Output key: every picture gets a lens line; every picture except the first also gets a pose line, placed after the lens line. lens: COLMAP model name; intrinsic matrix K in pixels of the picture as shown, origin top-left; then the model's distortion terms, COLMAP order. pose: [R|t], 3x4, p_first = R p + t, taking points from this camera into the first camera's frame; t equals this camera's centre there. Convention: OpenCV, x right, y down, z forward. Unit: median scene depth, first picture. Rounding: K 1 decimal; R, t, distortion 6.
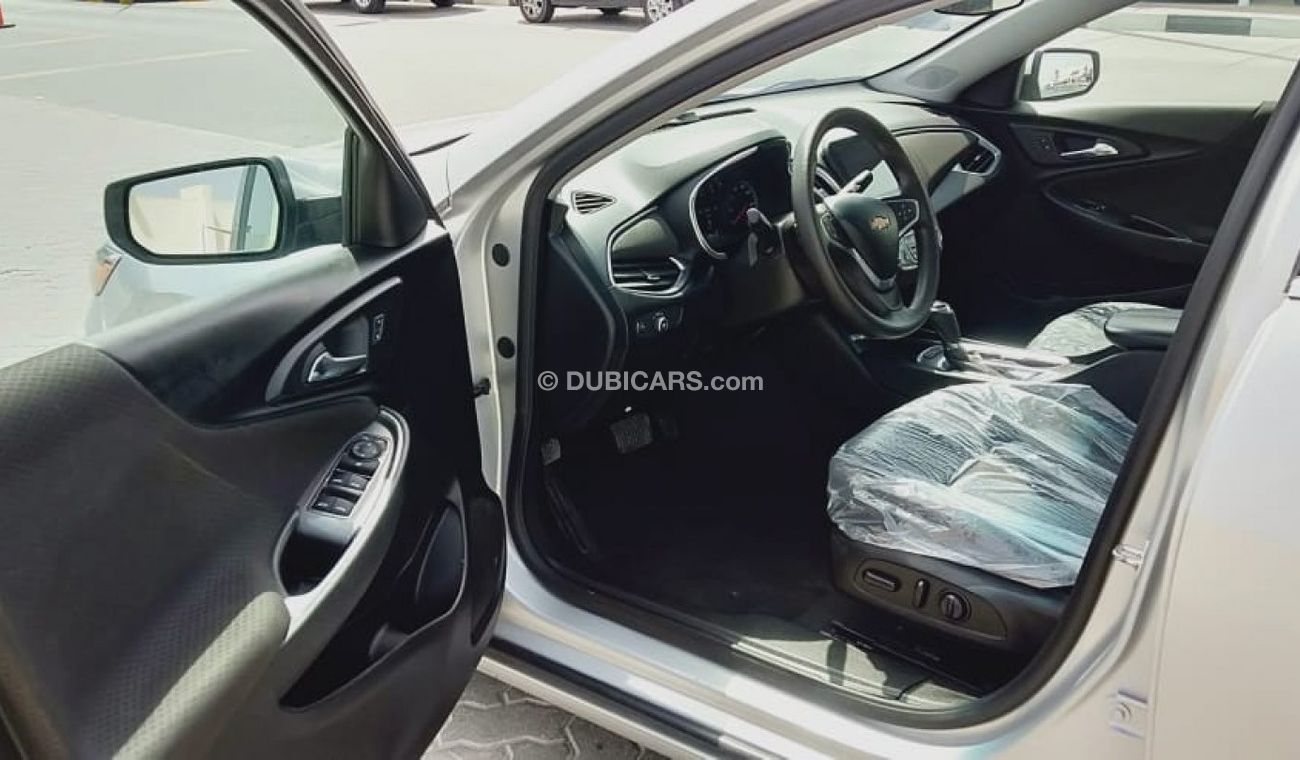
lens RADIAL K [[1227.1, 0, 650.0], [0, 1227.1, 380.0], [0, 0, 1]] dist [0.124959, -0.235240]
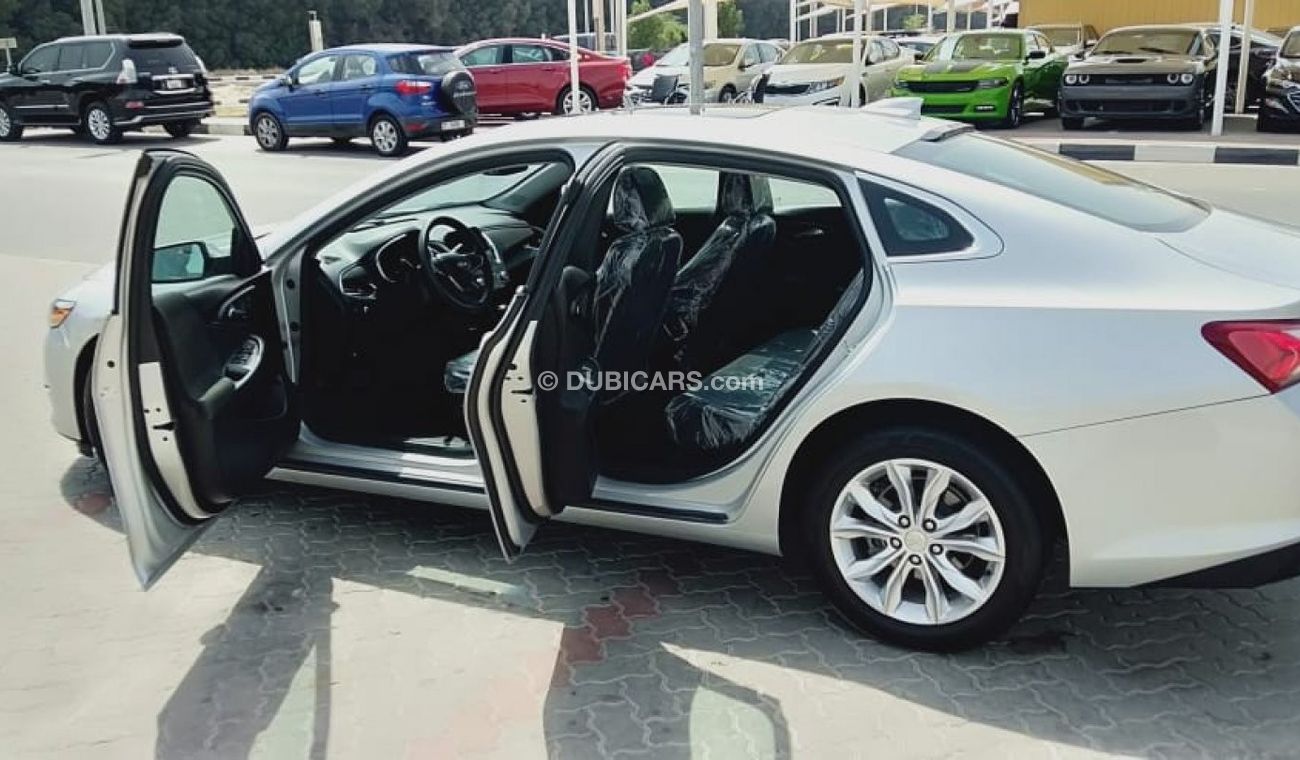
lens RADIAL K [[1227.1, 0, 650.0], [0, 1227.1, 380.0], [0, 0, 1]] dist [0.124959, -0.235240]
pose [[0.978318, -0.056772, 0.199177, 0.059792], [0.074128, 0.993971, -0.080783, 0.303803], [-0.193391, 0.093796, 0.976628, -1.315515]]
